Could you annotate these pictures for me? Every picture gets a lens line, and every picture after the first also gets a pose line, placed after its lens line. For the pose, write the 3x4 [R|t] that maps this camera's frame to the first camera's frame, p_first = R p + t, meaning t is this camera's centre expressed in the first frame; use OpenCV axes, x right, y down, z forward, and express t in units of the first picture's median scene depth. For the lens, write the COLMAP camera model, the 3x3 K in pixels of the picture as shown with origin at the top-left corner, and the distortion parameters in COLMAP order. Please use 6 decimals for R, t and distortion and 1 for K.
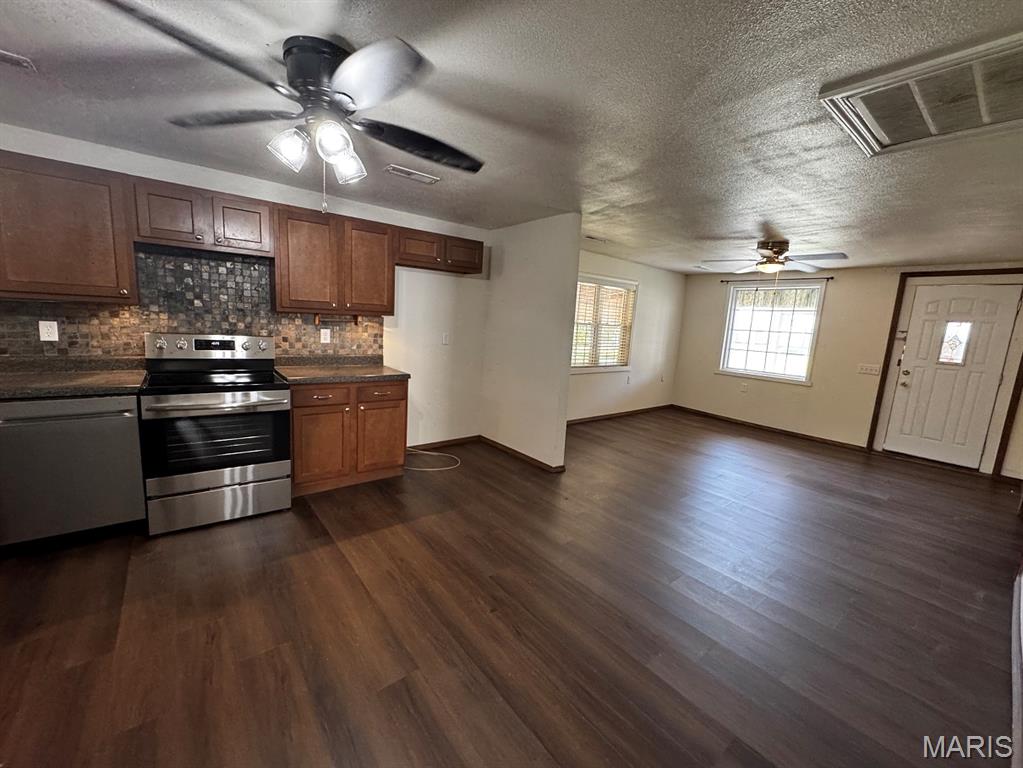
lens RADIAL K [[411.2, 0, 509.3], [0, 411.2, 382.9], [0, 0, 1]] dist [-0.000584, 0.000218]
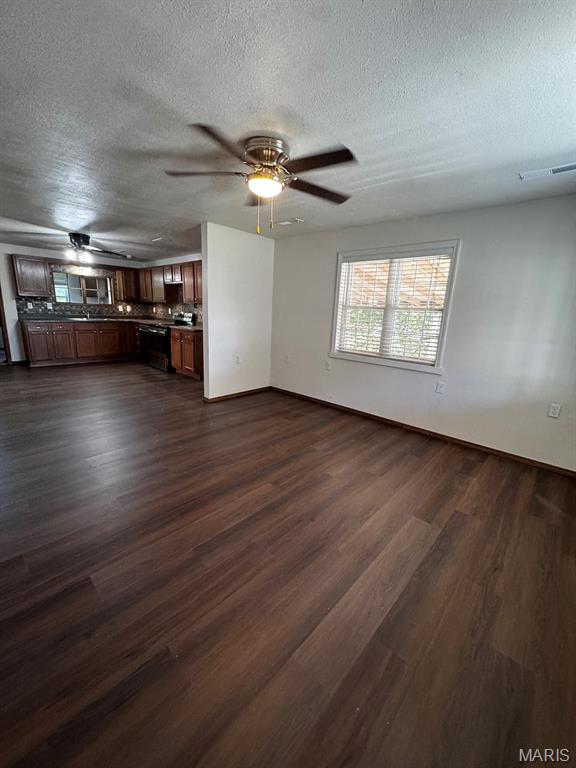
lens RADIAL K [[308.7, 0, 290.1], [0, 308.7, 380.8], [0, 0, 1]] dist [-0.000584, 0.000218]
pose [[0.151857, 0.169679, -0.973729, 1.079569], [-0.190472, 0.971713, 0.139623, -0.062296], [0.969876, 0.164265, 0.179881, 0.936922]]
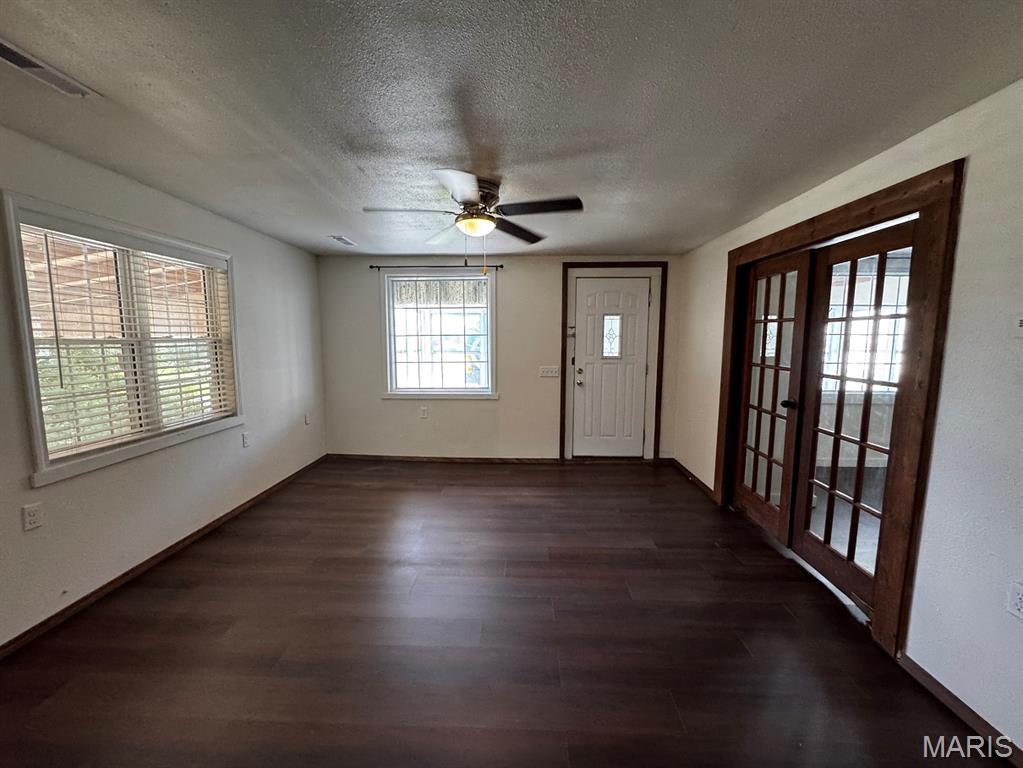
lens RADIAL K [[411.2, 0, 509.3], [0, 411.2, 382.9], [0, 0, 1]] dist [-0.000584, 0.000218]
pose [[0.648552, -0.140663, 0.748061, 0.178505], [0.154301, 0.986667, 0.051755, -0.078561], [-0.745367, 0.081861, 0.661609, 0.555199]]
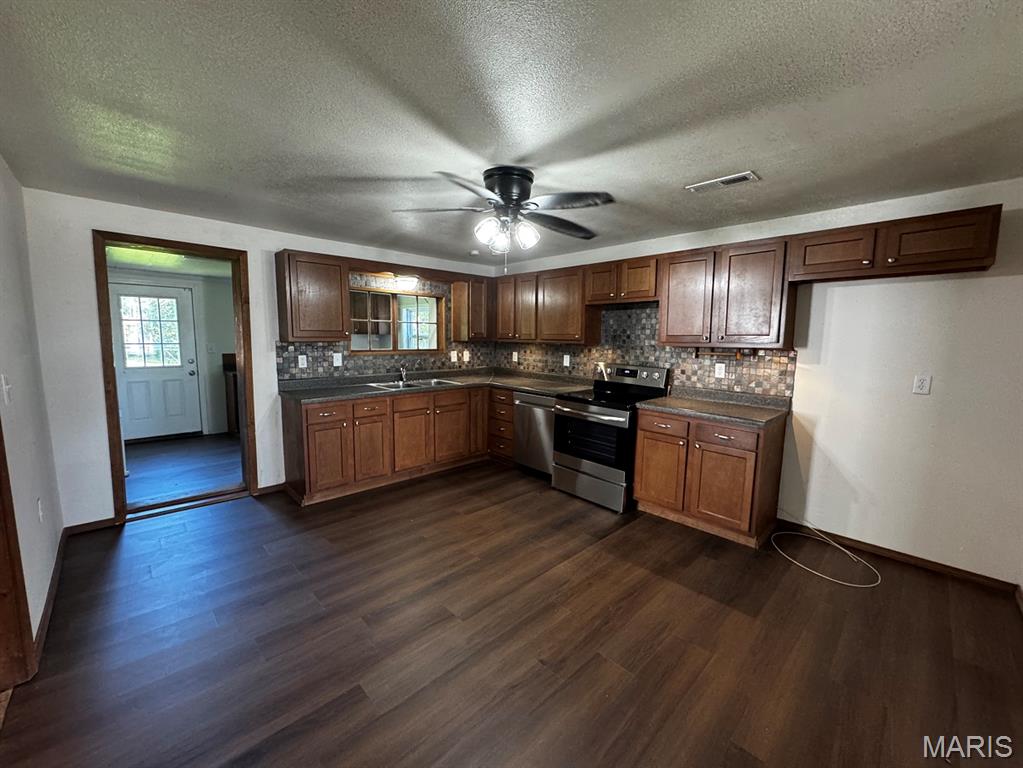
lens RADIAL K [[411.2, 0, 509.3], [0, 411.2, 382.9], [0, 0, 1]] dist [-0.000584, 0.000218]
pose [[0.090016, 0.055896, -0.994371, 0.366901], [-0.163613, 0.985689, 0.040597, -0.034550], [0.982409, 0.159037, 0.097873, 0.333072]]
